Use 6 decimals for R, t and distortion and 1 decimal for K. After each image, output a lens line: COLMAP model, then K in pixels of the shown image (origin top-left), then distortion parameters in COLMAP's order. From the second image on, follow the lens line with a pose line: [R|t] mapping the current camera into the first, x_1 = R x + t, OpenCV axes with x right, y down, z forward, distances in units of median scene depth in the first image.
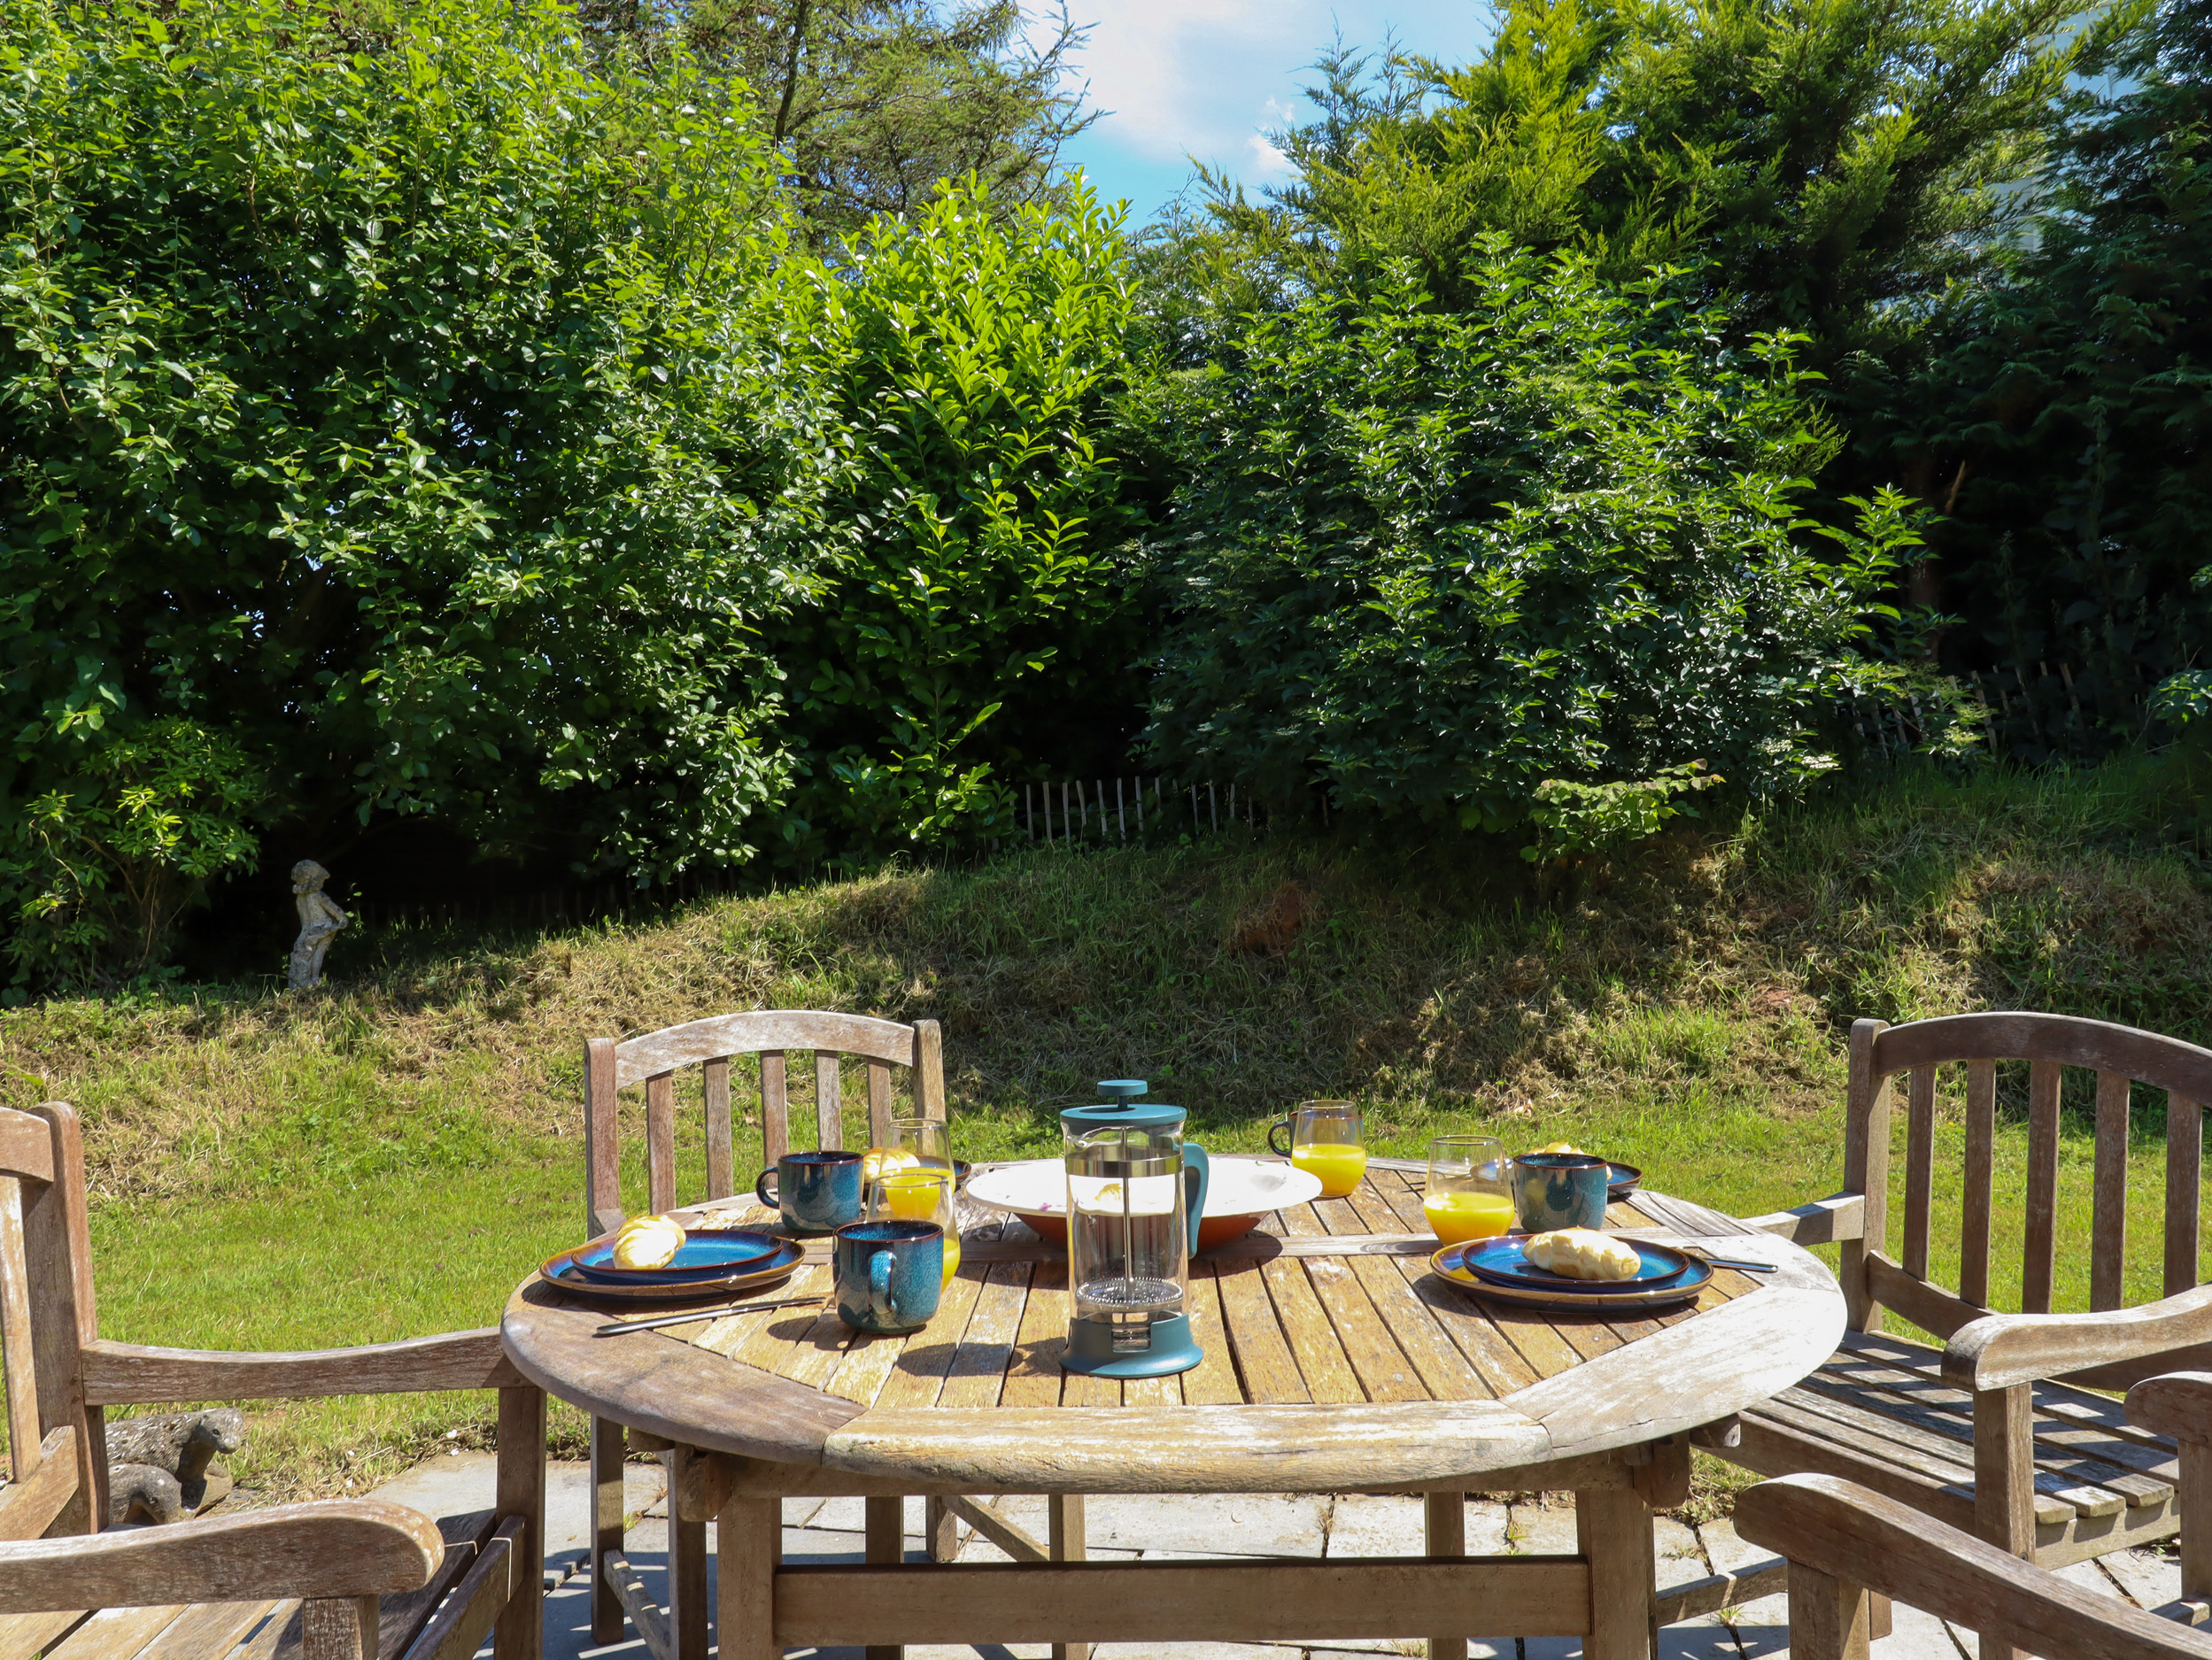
lens RADIAL K [[1682.8, 0, 1098.5], [0, 1682.8, 815.6], [0, 0, 1]] dist [0.007862, -0.010387]
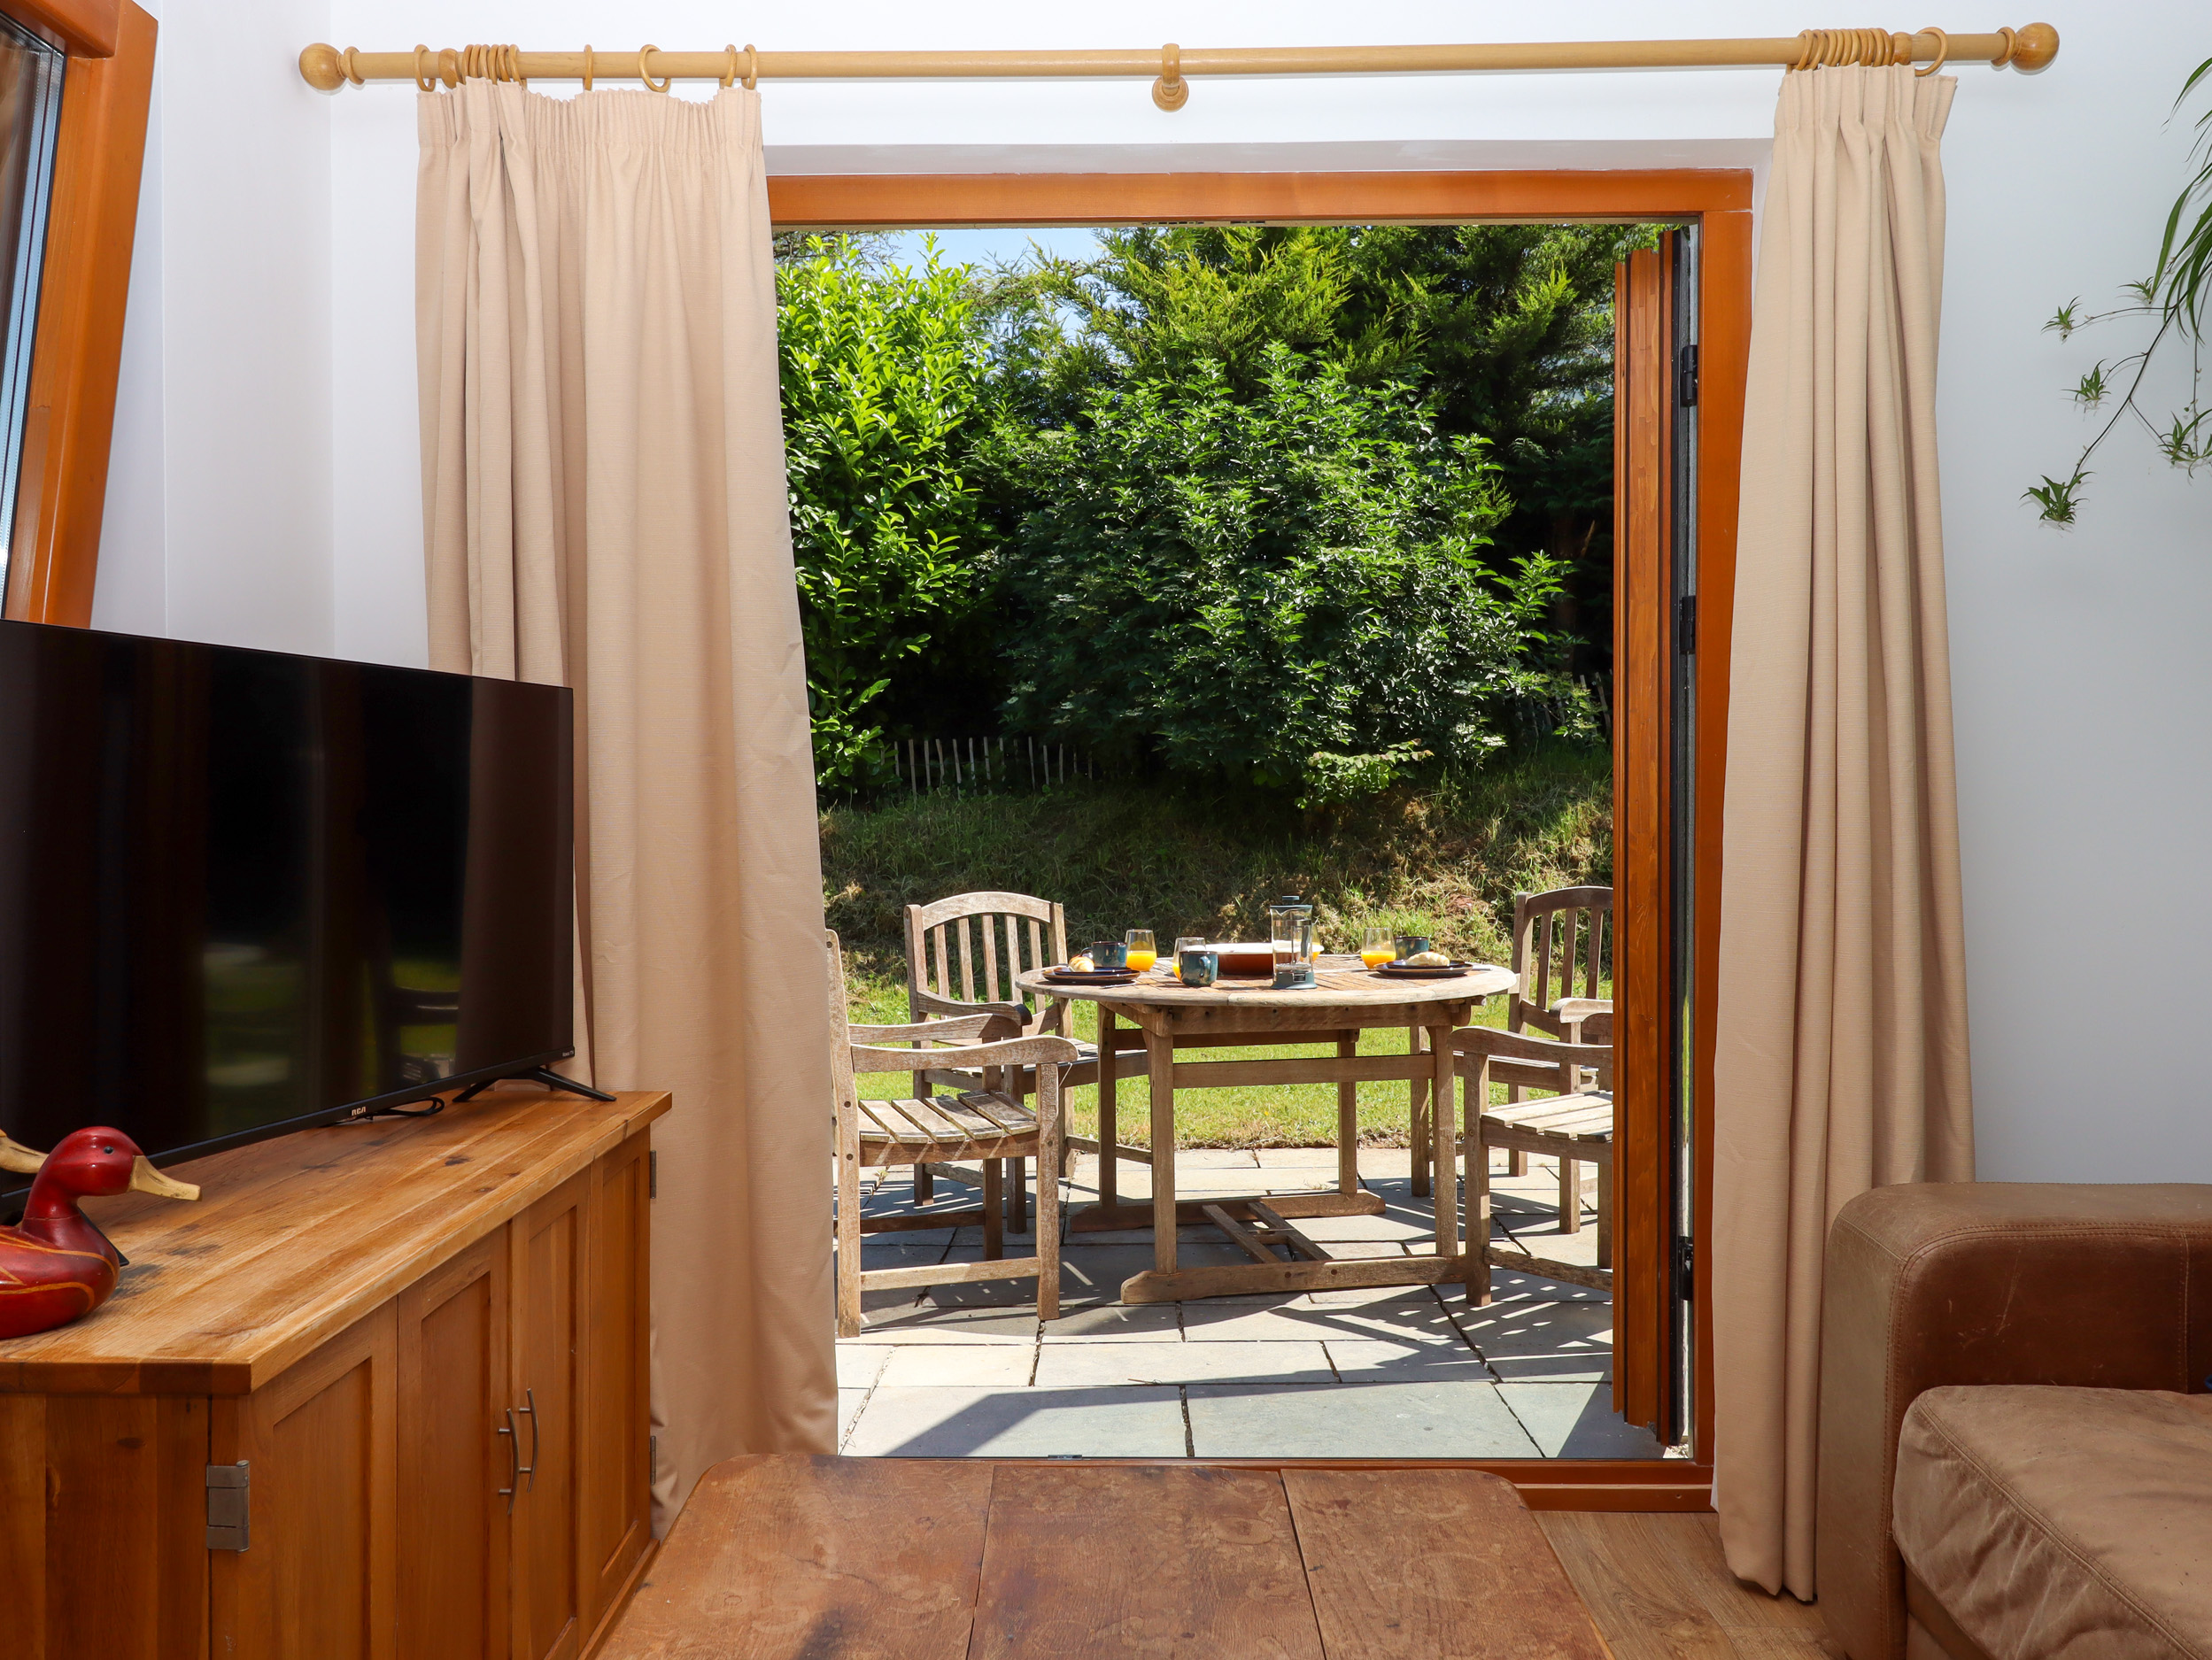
lens RADIAL K [[1682.8, 0, 1129.8], [0, 1682.8, 817.5], [0, 0, 1]] dist [0.007862, -0.010387]
pose [[0.979968, 0.005475, 0.199078, -0.155548], [-0.013515, 0.999146, 0.039051, -0.016916], [-0.198694, -0.040959, 0.979205, -0.335209]]
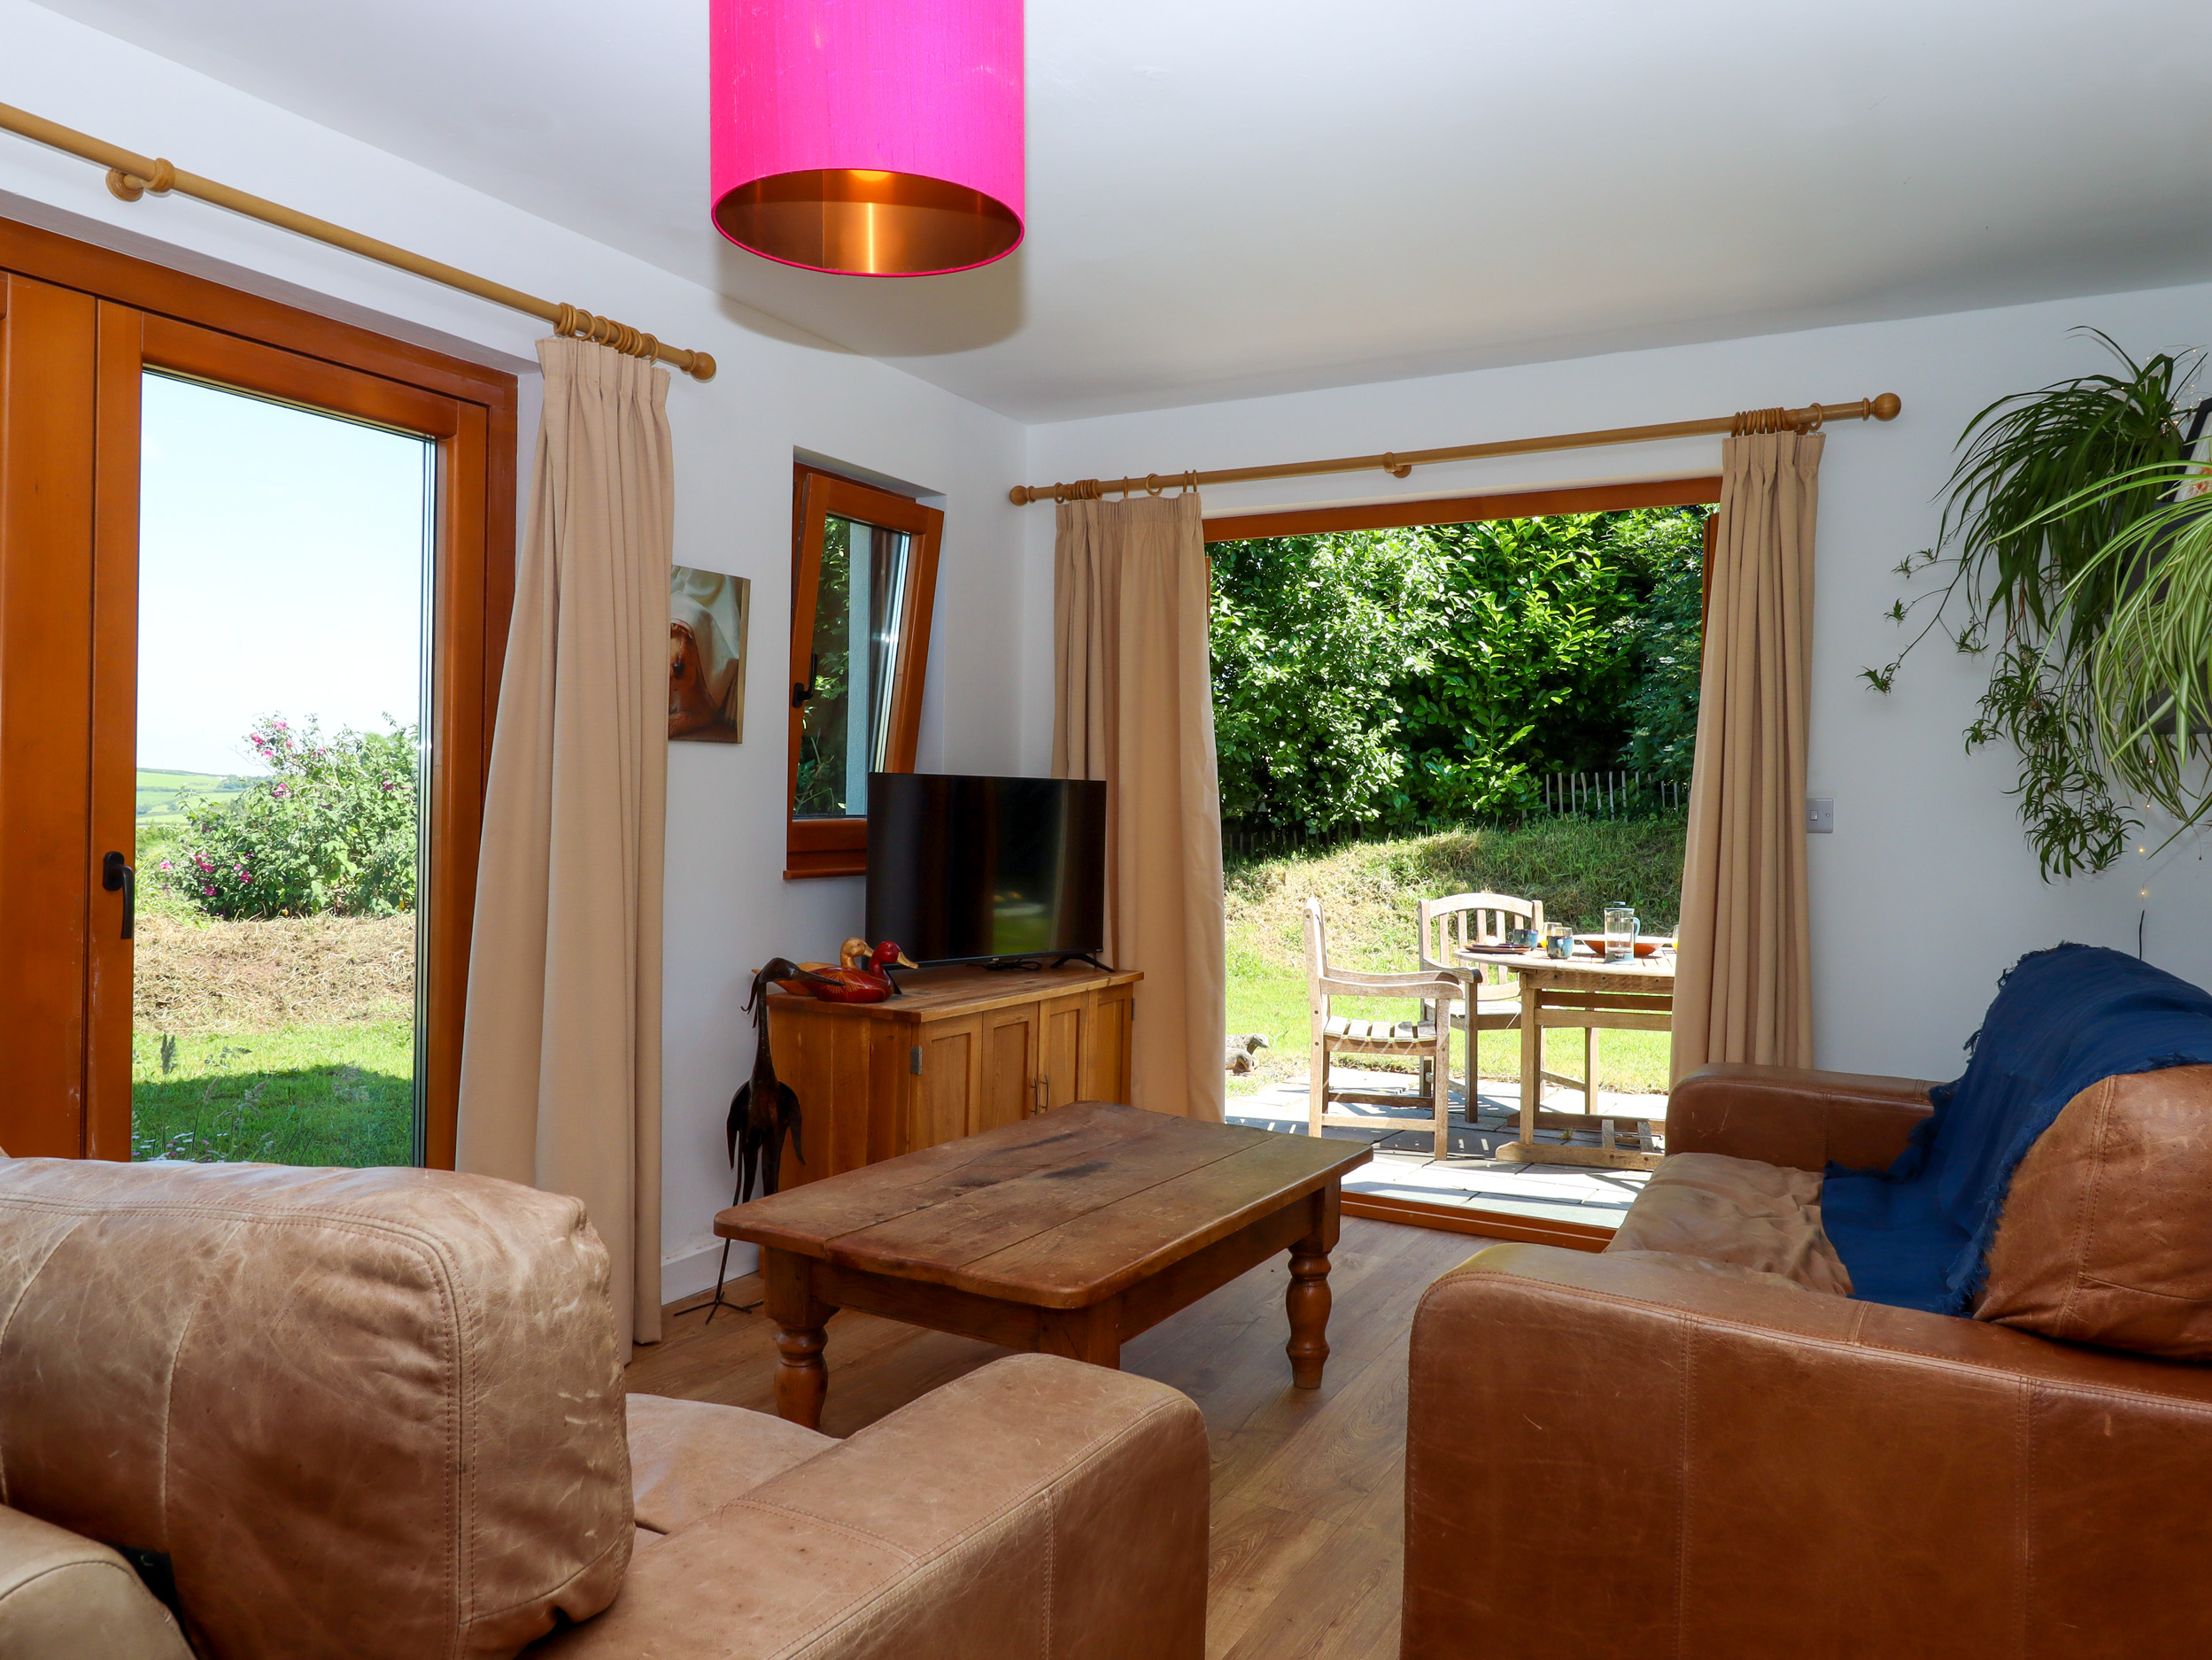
lens RADIAL K [[1547.3, 0, 1108.7], [0, 1547.3, 812.7], [0, 0, 1]] dist [0.007821, -0.011697]
pose [[0.956097, 0.029121, -0.291600, -0.015657], [-0.018957, 0.999112, 0.037622, -0.037155], [0.292437, -0.030442, 0.955800, -0.594838]]
